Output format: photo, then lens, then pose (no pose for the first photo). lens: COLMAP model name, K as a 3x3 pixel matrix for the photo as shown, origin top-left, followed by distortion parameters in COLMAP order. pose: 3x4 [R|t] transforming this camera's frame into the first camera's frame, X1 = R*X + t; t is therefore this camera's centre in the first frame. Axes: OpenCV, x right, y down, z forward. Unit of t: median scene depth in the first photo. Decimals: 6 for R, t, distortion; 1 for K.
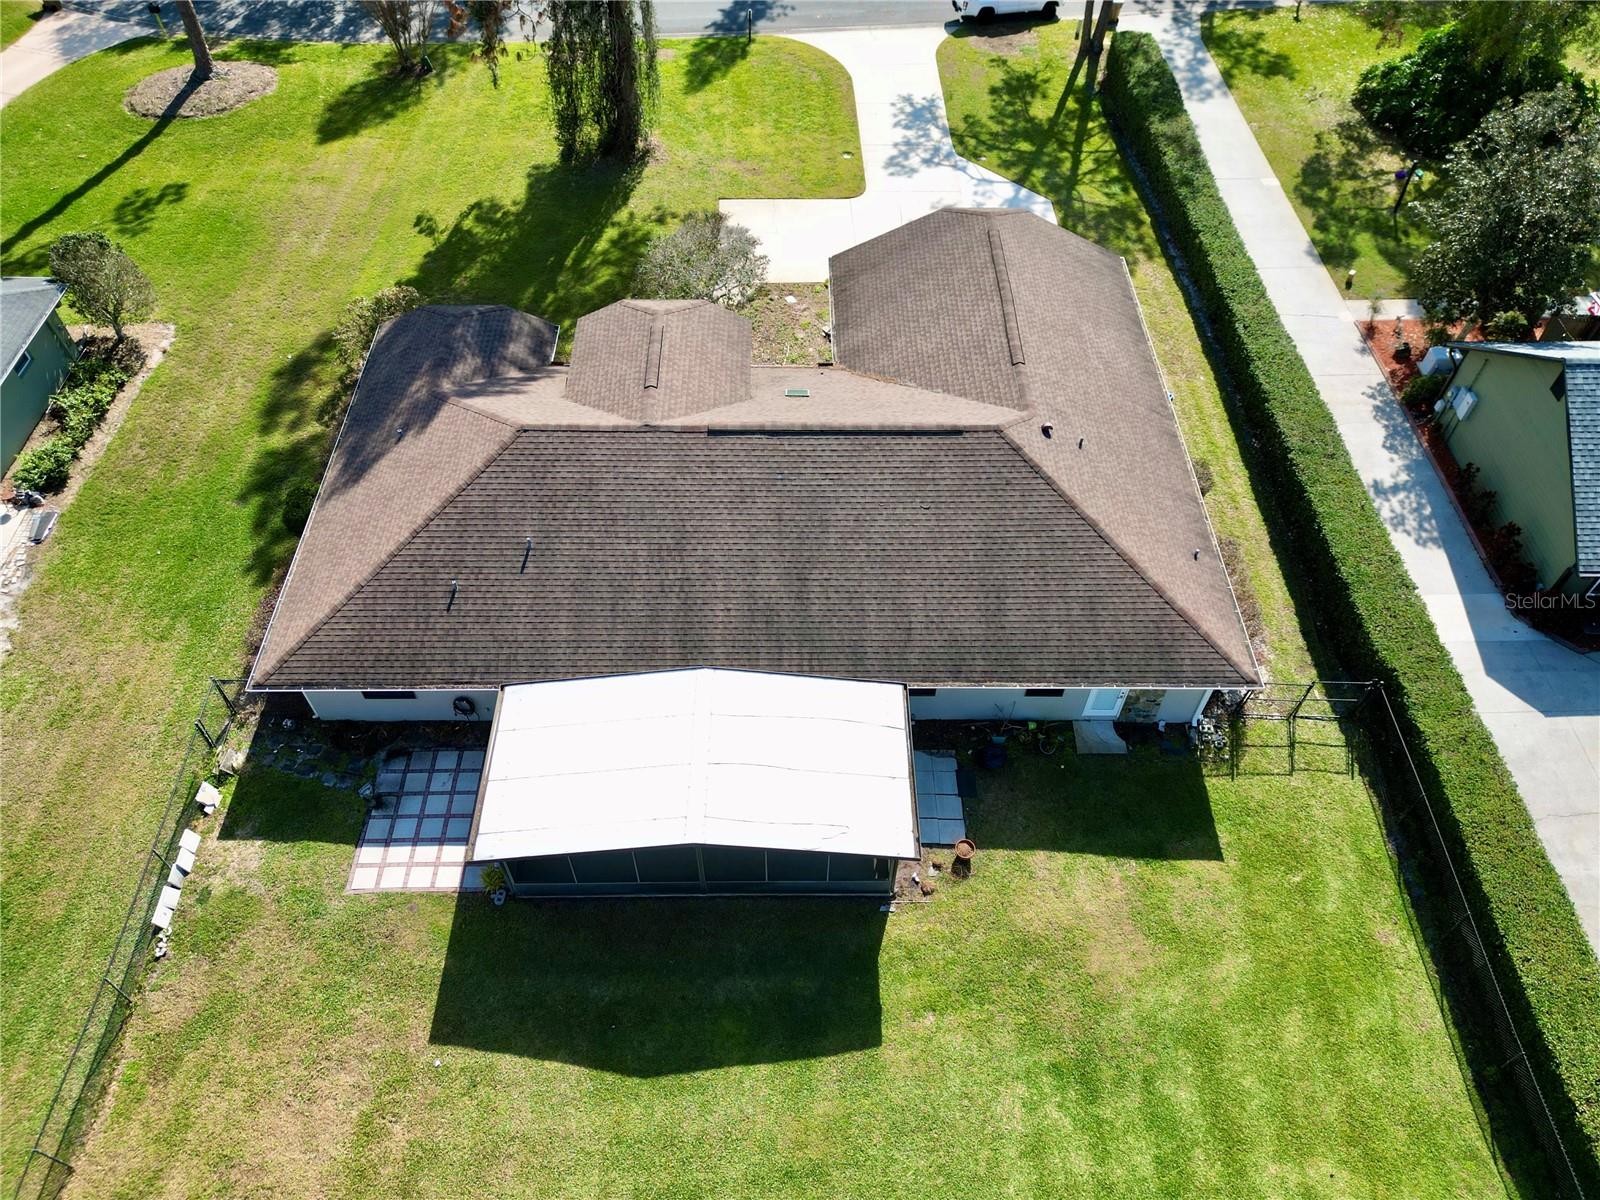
lens RADIAL K [[1121.6, 0, 806.6], [0, 1121.6, 608.4], [0, 0, 1]] dist [0.064328, -0.045209]
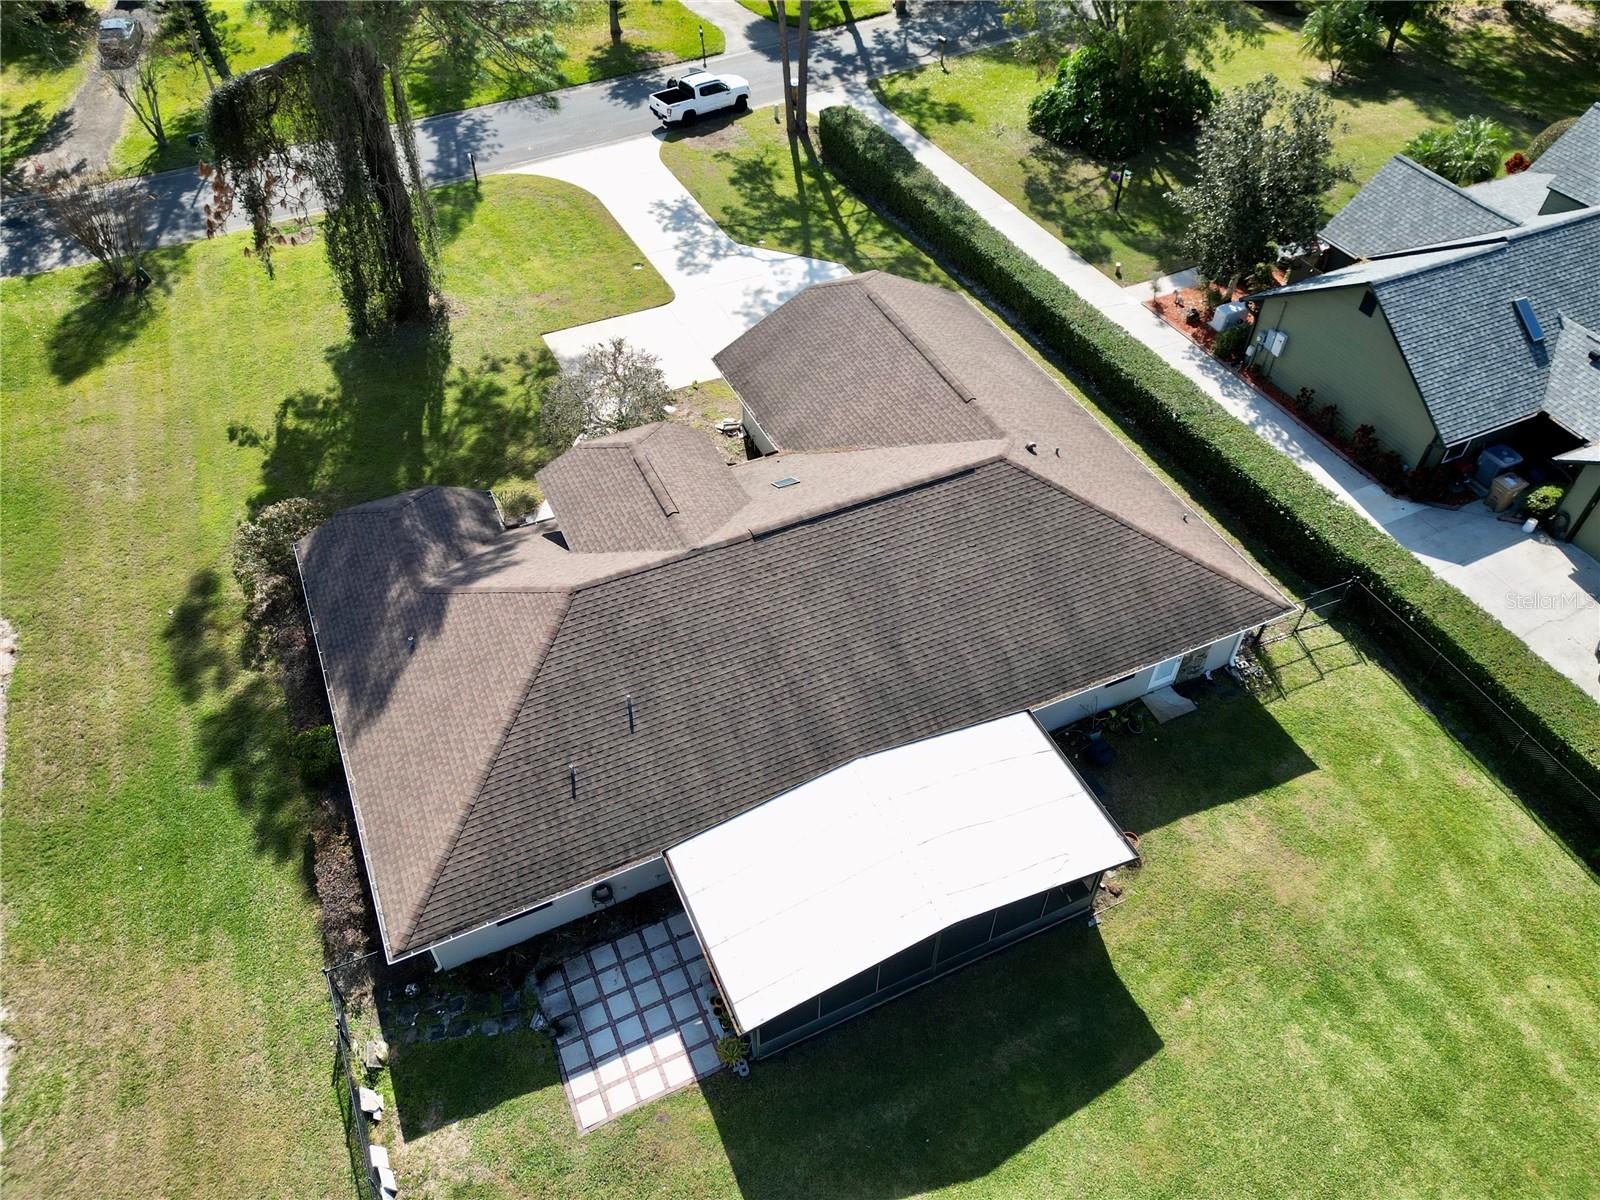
lens RADIAL K [[1121.6, 0, 806.6], [0, 1121.6, 608.4], [0, 0, 1]] dist [0.064328, -0.045209]
pose [[0.910759, -0.303492, 0.280018, -0.273696], [0.323920, 0.945651, -0.028627, -0.043586], [-0.256111, 0.116775, 0.959568, 0.033885]]
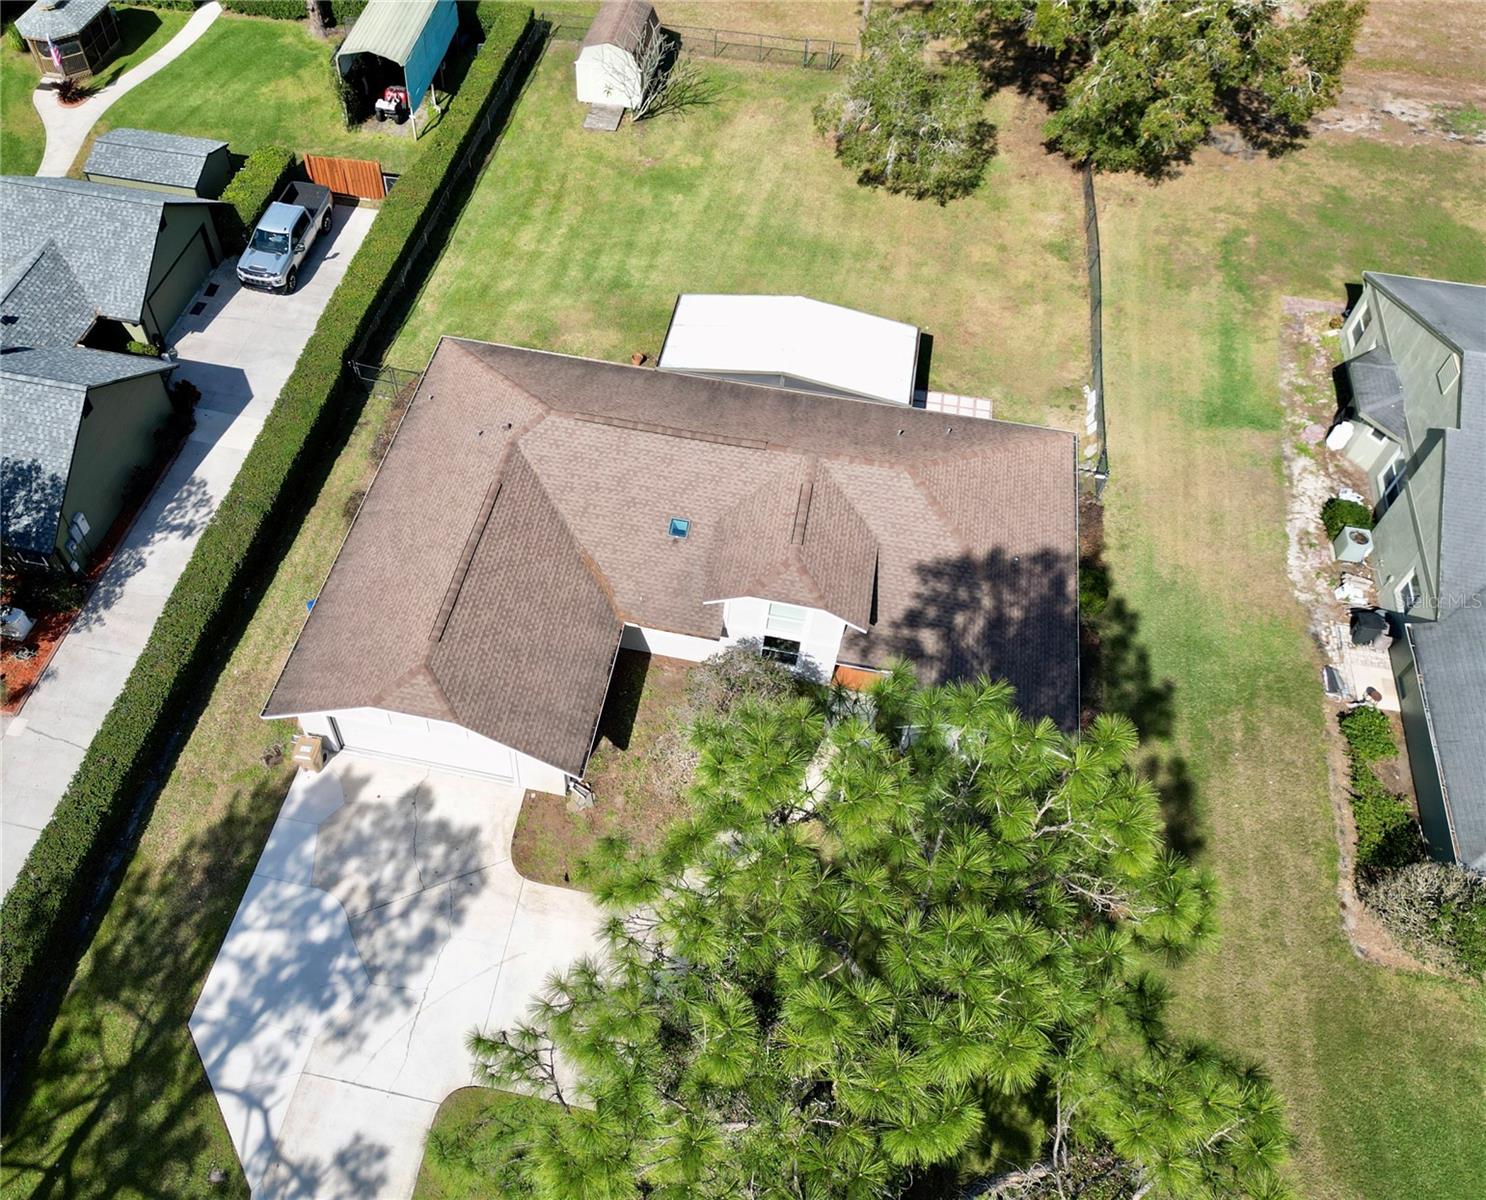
lens RADIAL K [[1170.7, 0, 631.6], [0, 1170.7, 597.0], [0, 0, 1]] dist [0.101183, -0.130958]
pose [[-0.973760, -0.193035, 0.120535, -0.105948], [0.163449, -0.224680, 0.960626, -1.227187], [-0.158353, 0.955121, 0.250336, 0.685544]]
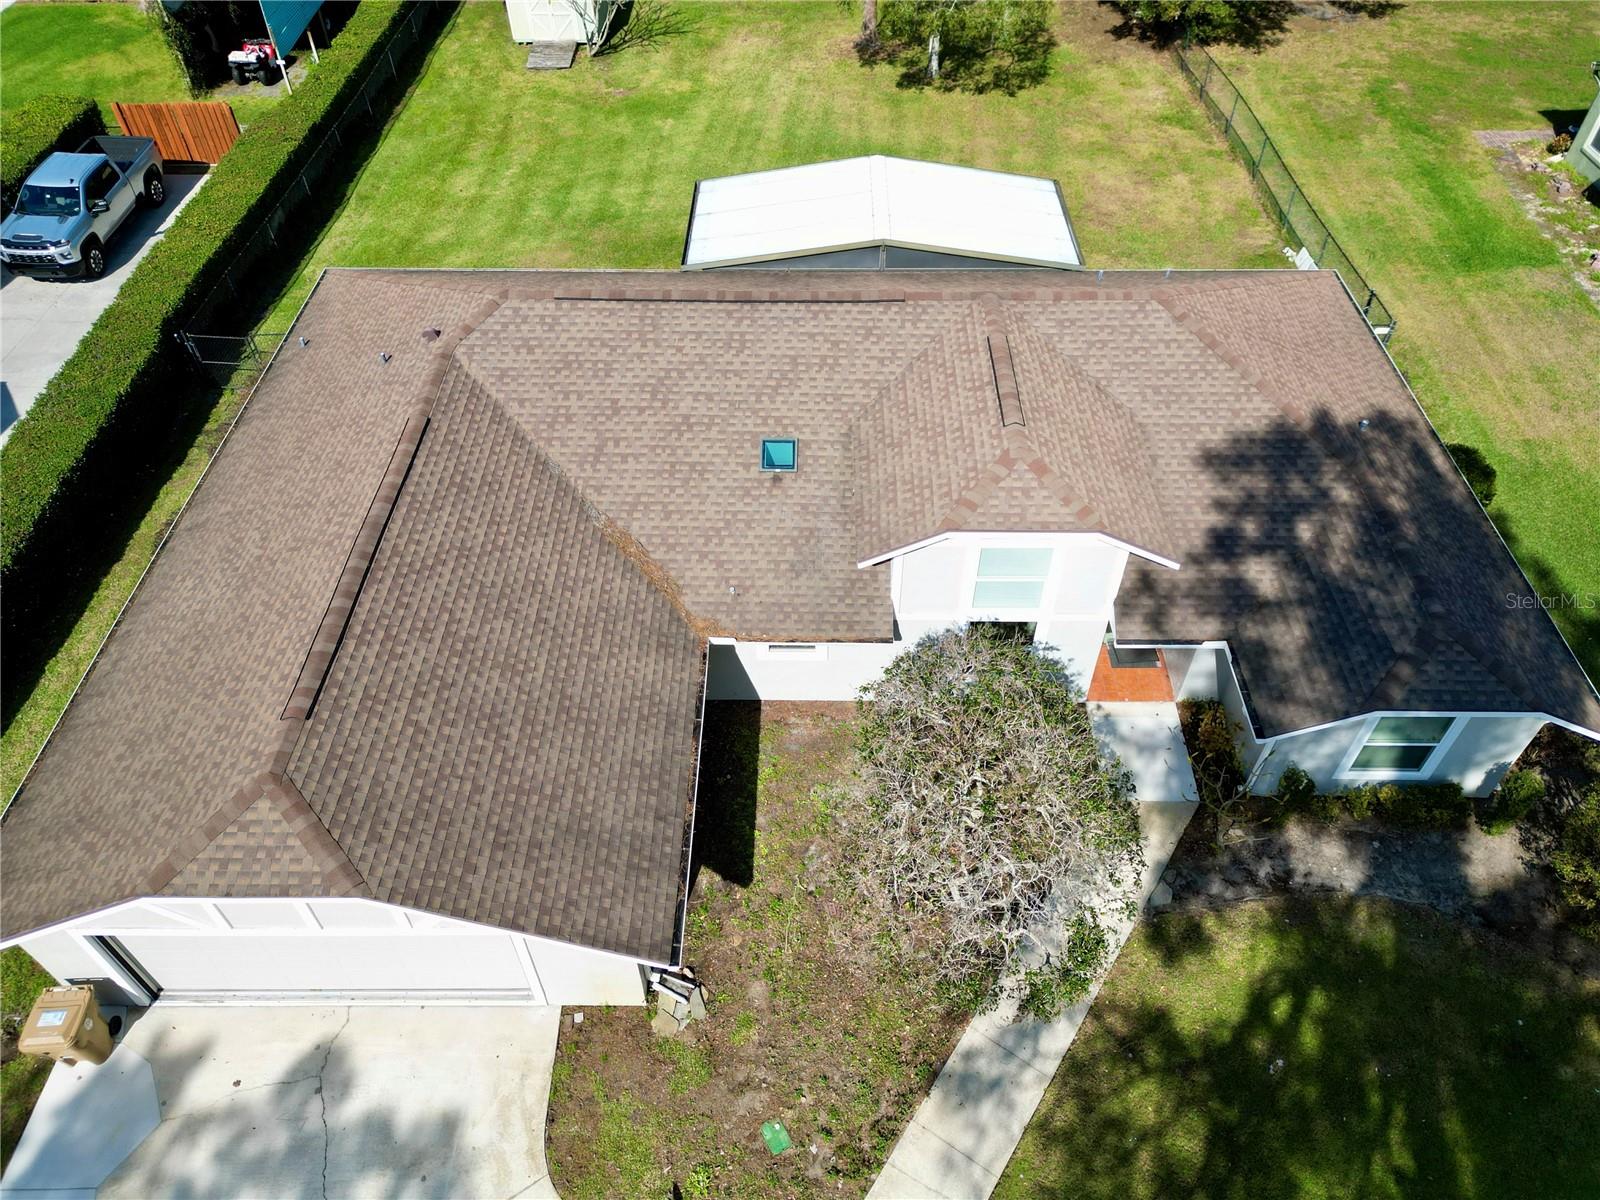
lens RADIAL K [[1121.6, 0, 806.6], [0, 1121.6, 608.4], [0, 0, 1]] dist [0.064328, -0.045209]
pose [[-0.999712, -0.023241, 0.006023, -0.026772], [0.009112, -0.135189, 0.990778, -0.743049], [-0.022212, 0.990547, 0.135362, 0.884392]]
